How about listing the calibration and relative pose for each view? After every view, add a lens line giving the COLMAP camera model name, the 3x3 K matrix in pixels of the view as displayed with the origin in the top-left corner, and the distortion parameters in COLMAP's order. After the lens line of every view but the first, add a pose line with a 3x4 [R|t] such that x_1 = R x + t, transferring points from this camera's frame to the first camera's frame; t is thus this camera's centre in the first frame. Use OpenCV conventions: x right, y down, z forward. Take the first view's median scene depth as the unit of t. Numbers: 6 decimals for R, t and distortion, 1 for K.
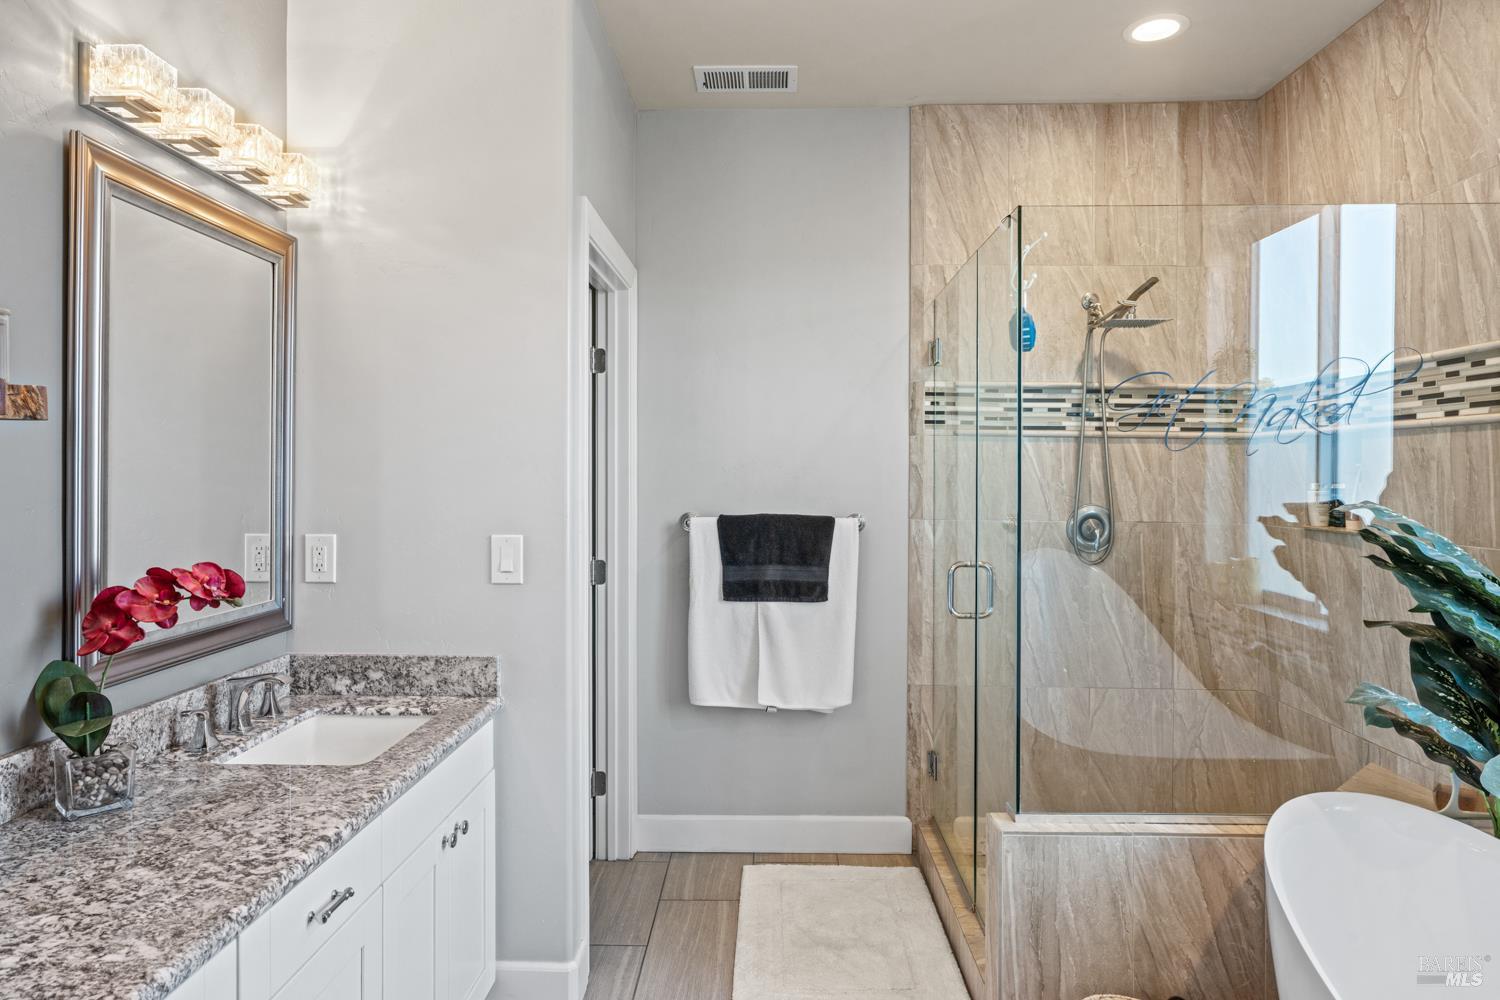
lens RADIAL K [[925.9, 0, 752.3], [0, 925.9, 486.9], [0, 0, 1]] dist [-0.005420, 0.000180]
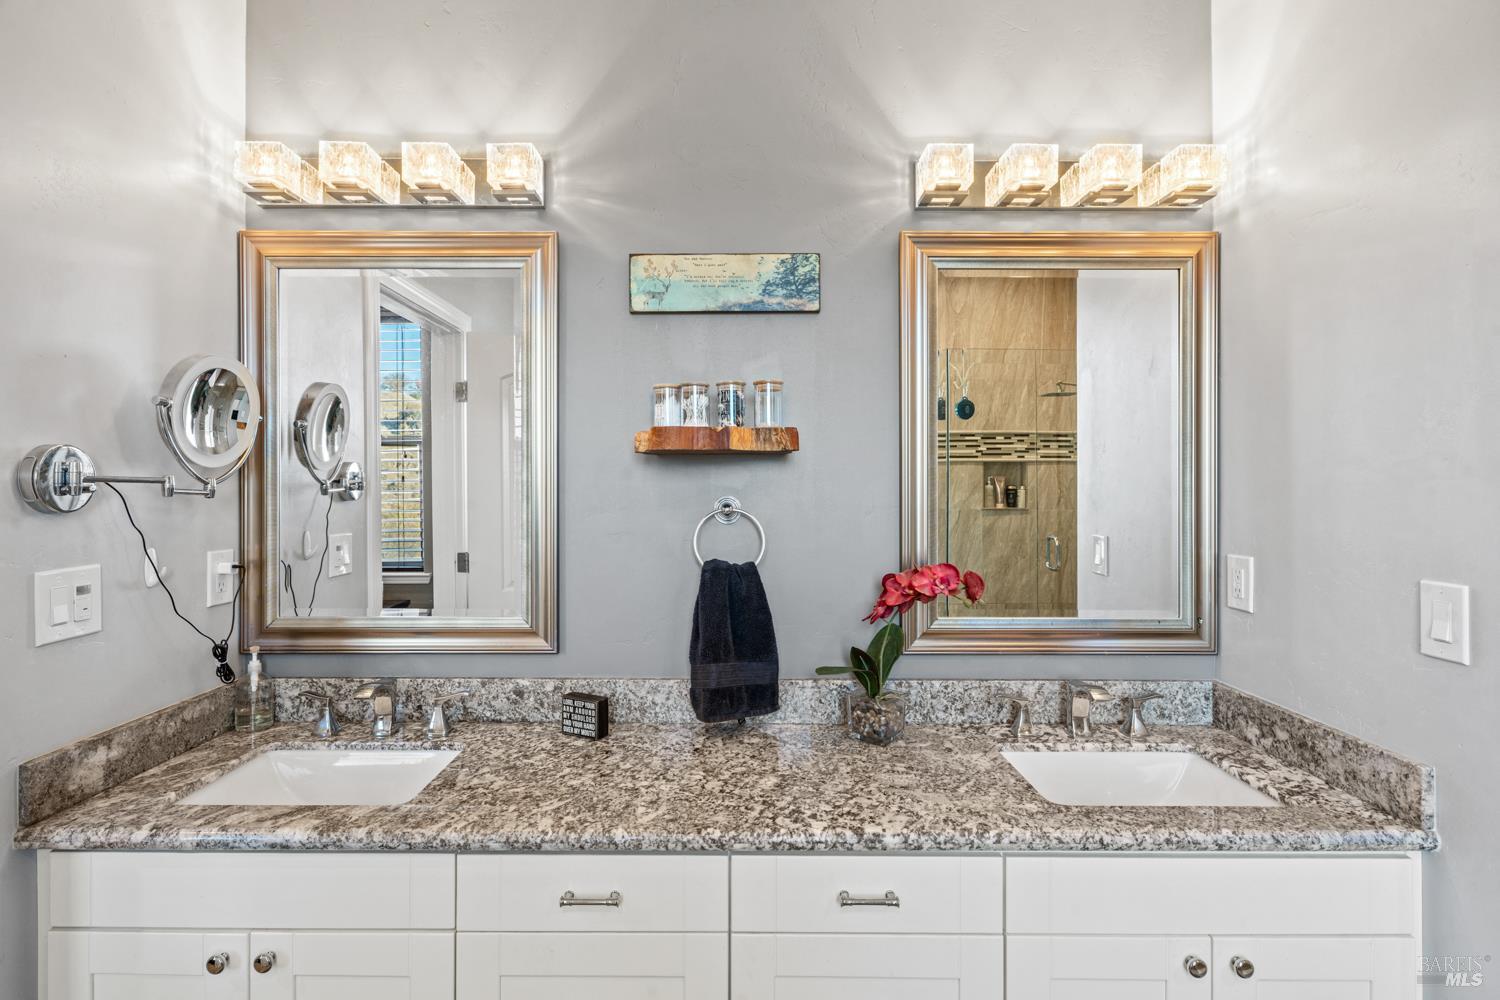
lens RADIAL K [[734.7, 0, 748.4], [0, 734.7, 492.8], [0, 0, 1]] dist [-0.004071, 0.000533]
pose [[0.028656, 0.003335, -0.999584, 0.280618], [-0.015153, 0.999881, 0.002901, -0.005367], [0.999474, 0.015063, 0.028703, 0.636226]]
